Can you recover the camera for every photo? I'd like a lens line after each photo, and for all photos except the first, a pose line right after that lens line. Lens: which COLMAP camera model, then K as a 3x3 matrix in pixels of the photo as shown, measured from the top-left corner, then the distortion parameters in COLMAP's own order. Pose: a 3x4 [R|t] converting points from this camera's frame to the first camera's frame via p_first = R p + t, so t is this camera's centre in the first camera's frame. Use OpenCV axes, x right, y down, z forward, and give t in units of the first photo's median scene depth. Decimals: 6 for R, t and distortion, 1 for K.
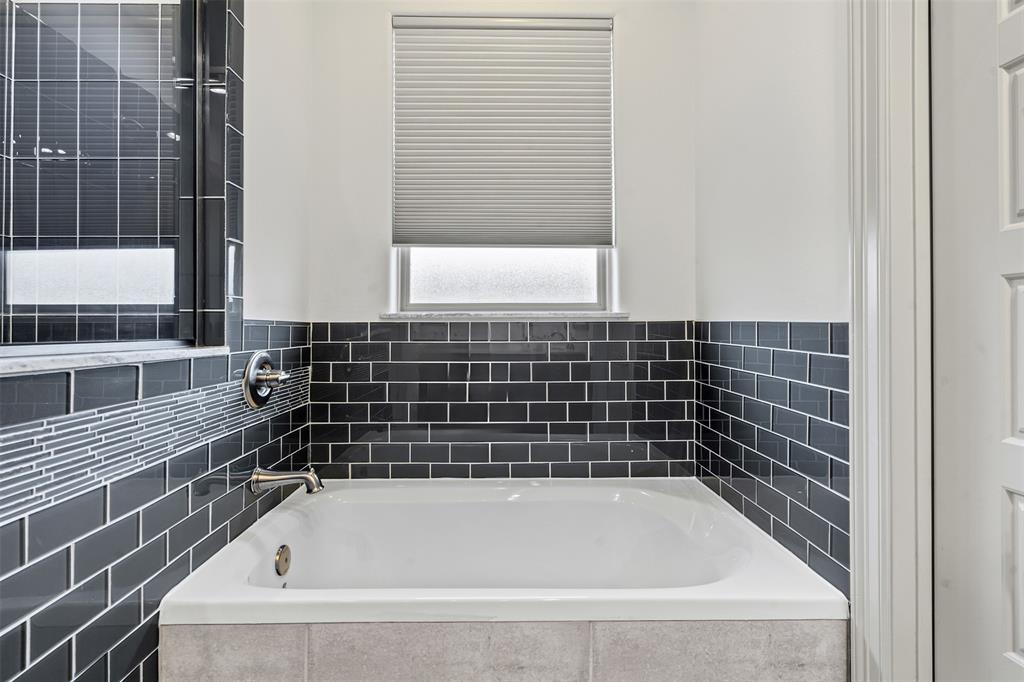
lens RADIAL K [[478.0, 0, 523.2], [0, 478.0, 321.8], [0, 0, 1]] dist [0.001399, 0.000225]
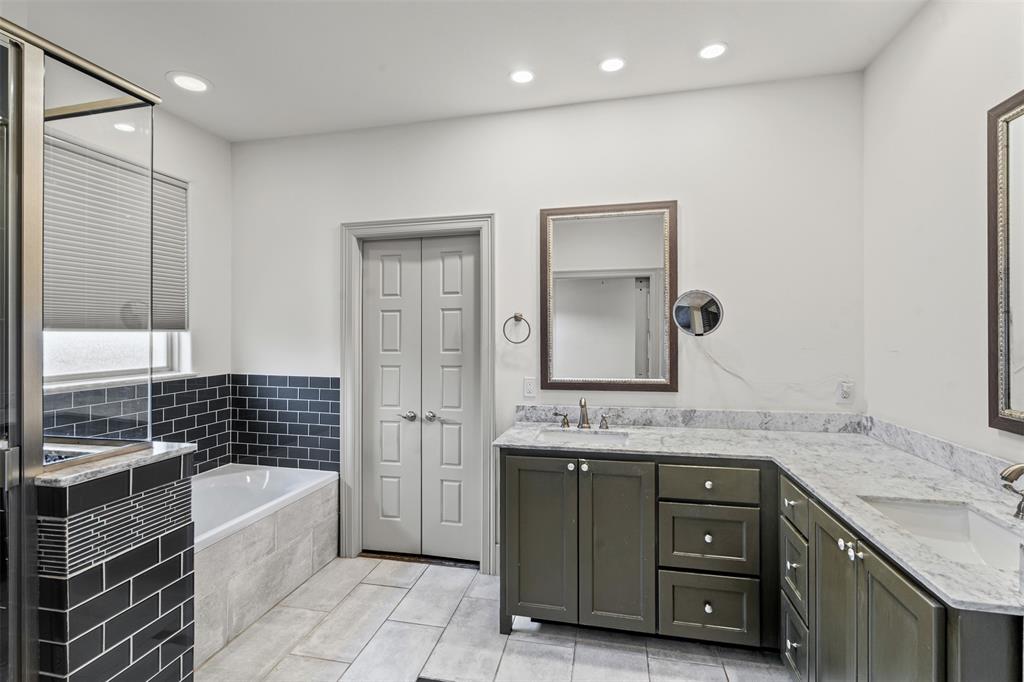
lens RADIAL K [[478.0, 0, 515.5], [0, 478.0, 335.4], [0, 0, 1]] dist [0.001399, 0.000225]
pose [[0.233619, -0.004882, 0.972316, -1.159577], [-0.012026, 0.999896, 0.007910, -0.178337], [-0.972254, -0.013541, 0.233537, -0.437418]]
